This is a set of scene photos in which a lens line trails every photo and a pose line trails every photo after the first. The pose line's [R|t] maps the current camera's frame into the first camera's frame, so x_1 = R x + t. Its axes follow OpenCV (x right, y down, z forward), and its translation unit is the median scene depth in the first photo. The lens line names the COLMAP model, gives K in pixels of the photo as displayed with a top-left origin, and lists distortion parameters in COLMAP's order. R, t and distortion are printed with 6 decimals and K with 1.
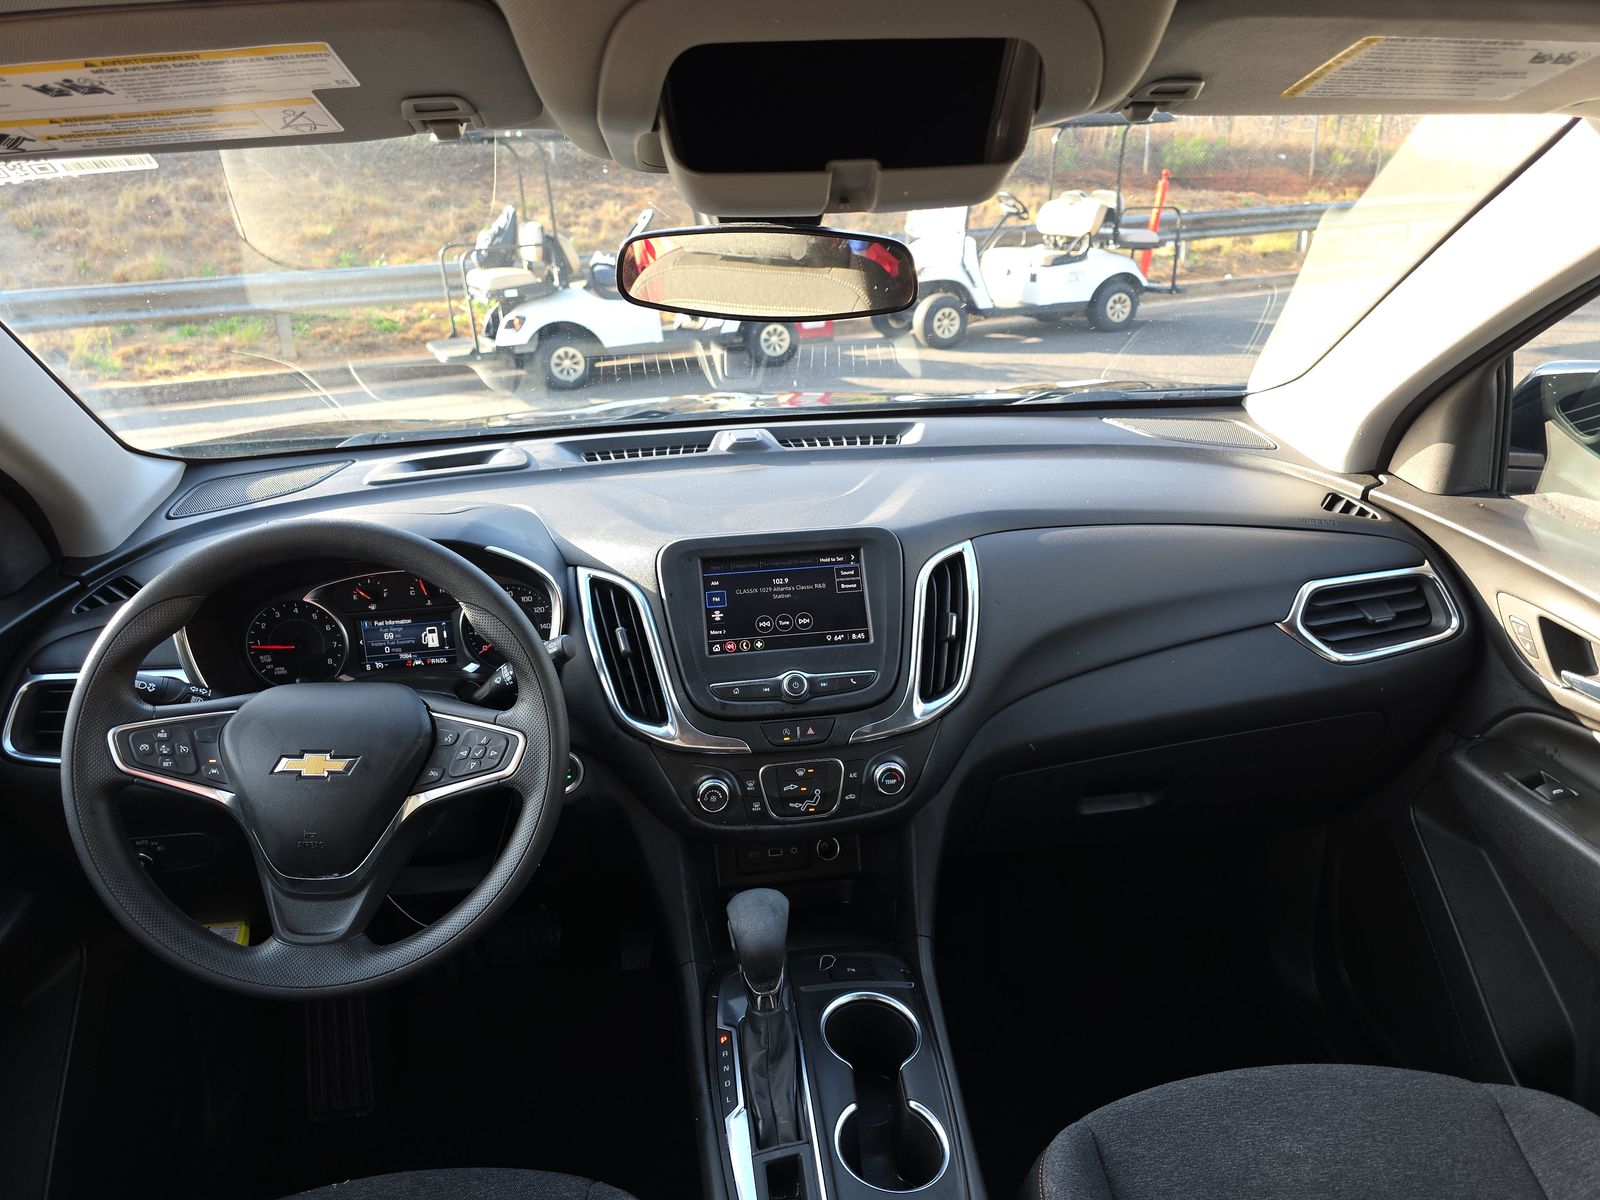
lens RADIAL K [[1067.0, 0, 800.1], [0, 1067.0, 629.6], [0, 0, 1]] dist [0.079800, -0.074548]
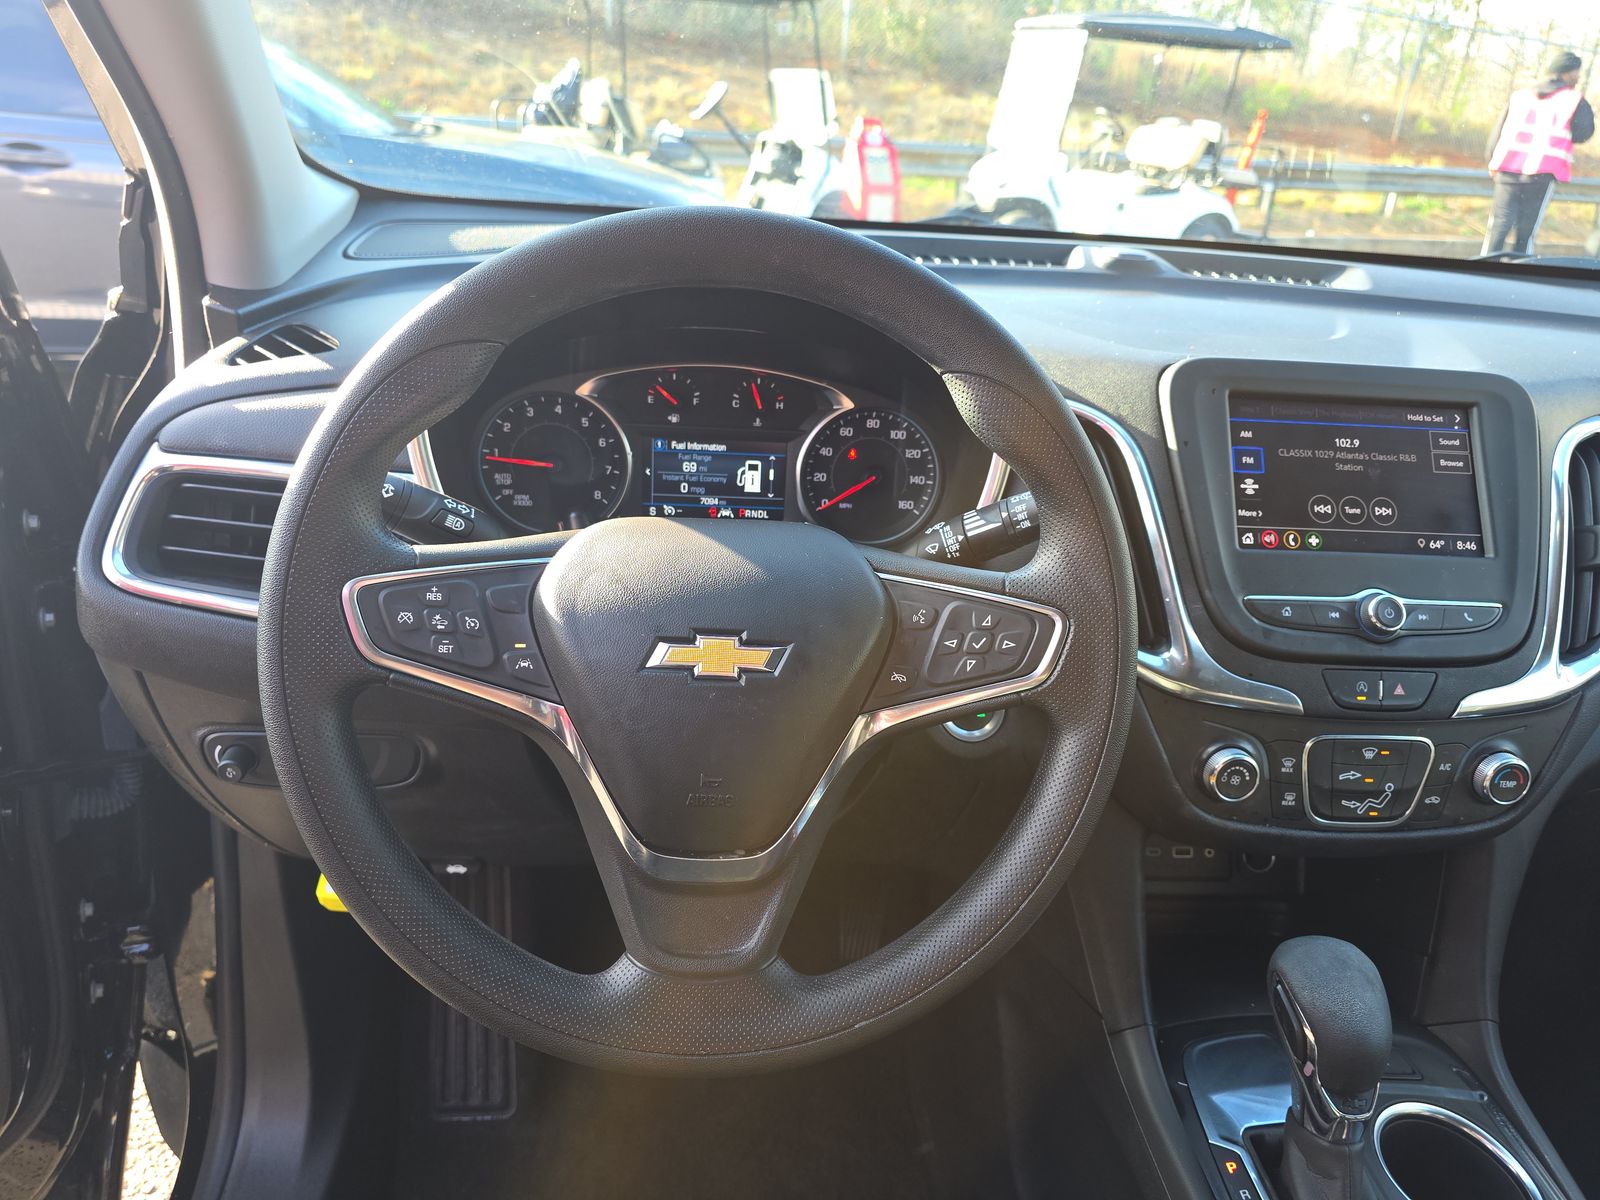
lens RADIAL K [[1067.0, 0, 800.1], [0, 1067.0, 629.6], [0, 0, 1]] dist [0.079800, -0.074548]
pose [[0.993591, 0.112445, 0.011537, -0.311931], [-0.112978, 0.991161, 0.069543, 0.051125], [-0.003615, -0.070401, 0.997512, 0.346714]]
